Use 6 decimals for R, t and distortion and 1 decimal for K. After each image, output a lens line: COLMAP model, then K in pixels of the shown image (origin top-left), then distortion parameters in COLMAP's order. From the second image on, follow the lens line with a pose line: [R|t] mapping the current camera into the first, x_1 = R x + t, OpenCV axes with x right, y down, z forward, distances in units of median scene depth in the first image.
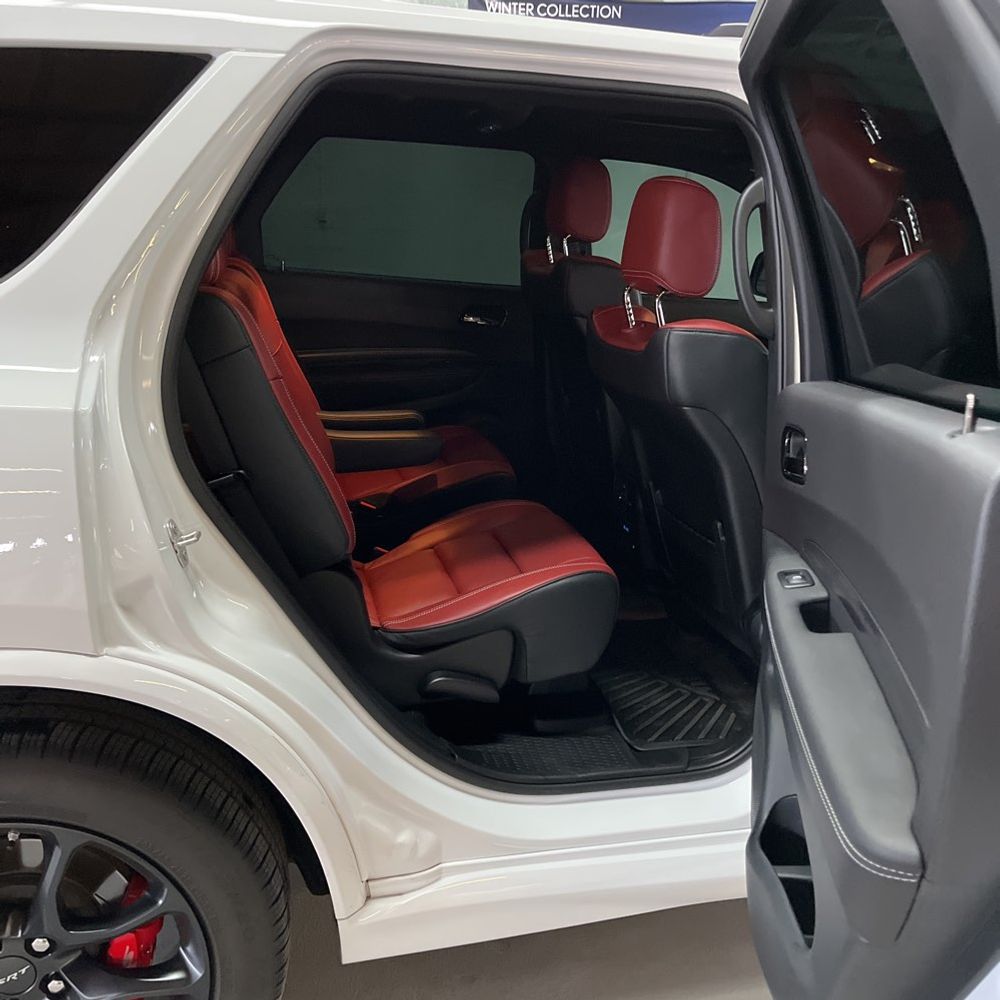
lens RADIAL K [[1004.6, 0, 488.2], [0, 1004.6, 520.2], [0, 0, 1]] dist [0.036000, -0.024868]
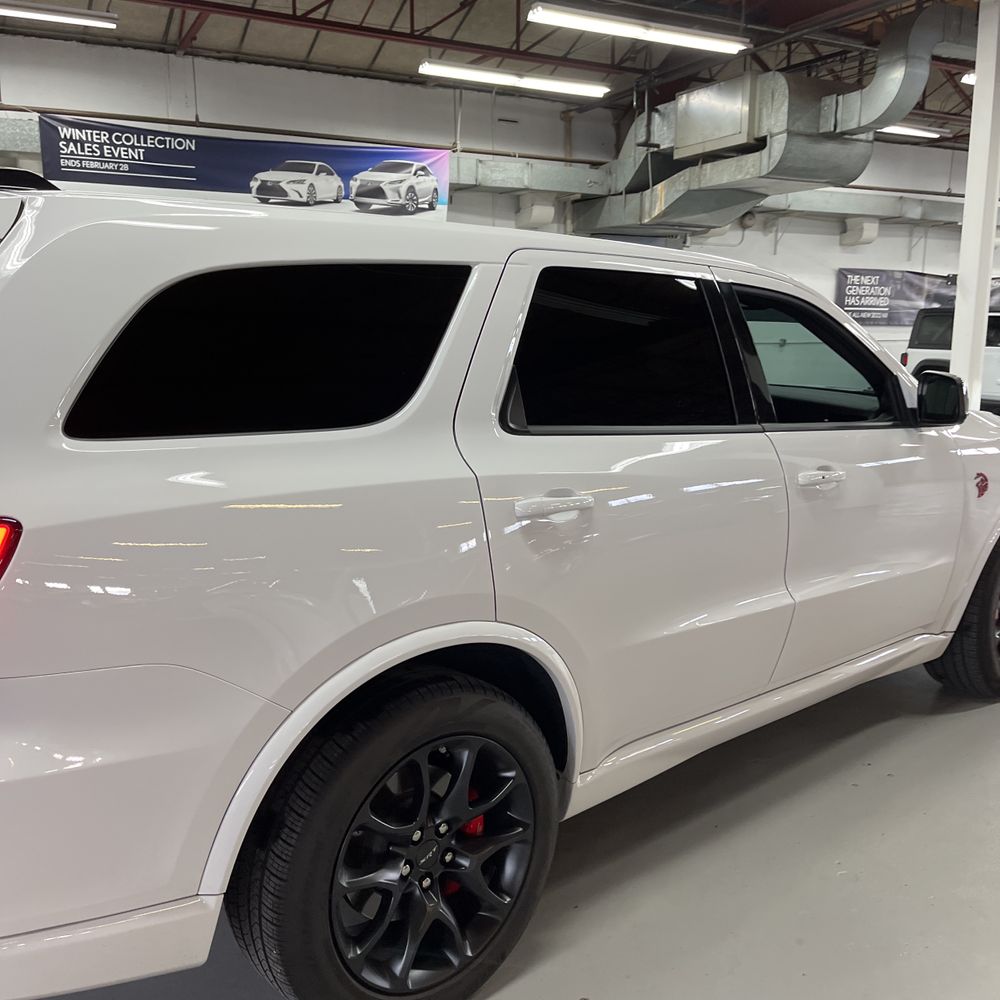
lens RADIAL K [[1014.6, 0, 500.0], [0, 1014.6, 500.0], [0, 0, 1]] dist [0.039462, -0.020035]
pose [[0.872239, -0.113849, 0.475645, -0.149127], [0.167187, 0.983350, -0.071217, 0.008396], [-0.459617, 0.141640, 0.876750, -0.063910]]
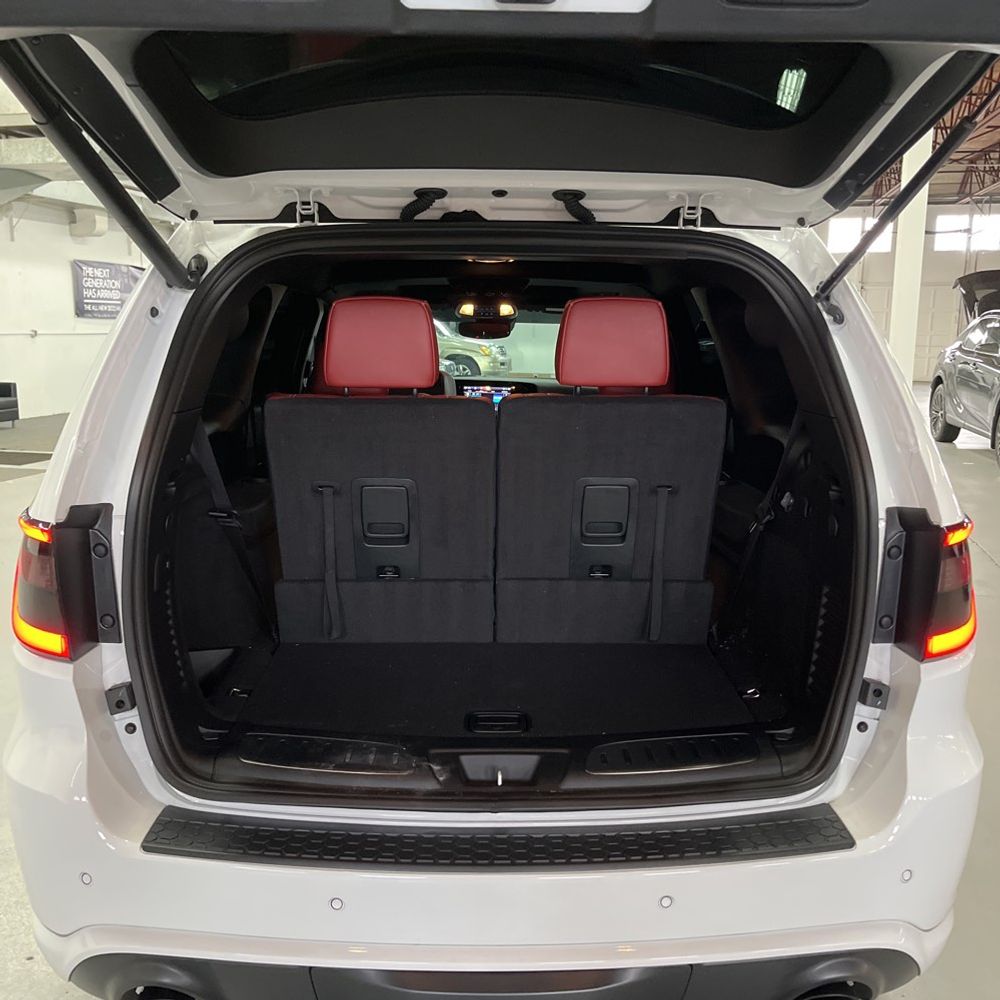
lens RADIAL K [[1014.6, 0, 500.0], [0, 1014.6, 500.0], [0, 0, 1]] dist [0.039462, -0.020035]
pose [[0.198950, -0.203637, 0.958619, -0.333975], [0.284989, 0.947921, 0.142219, -0.064603], [-0.937657, 0.244902, 0.246624, 0.144415]]
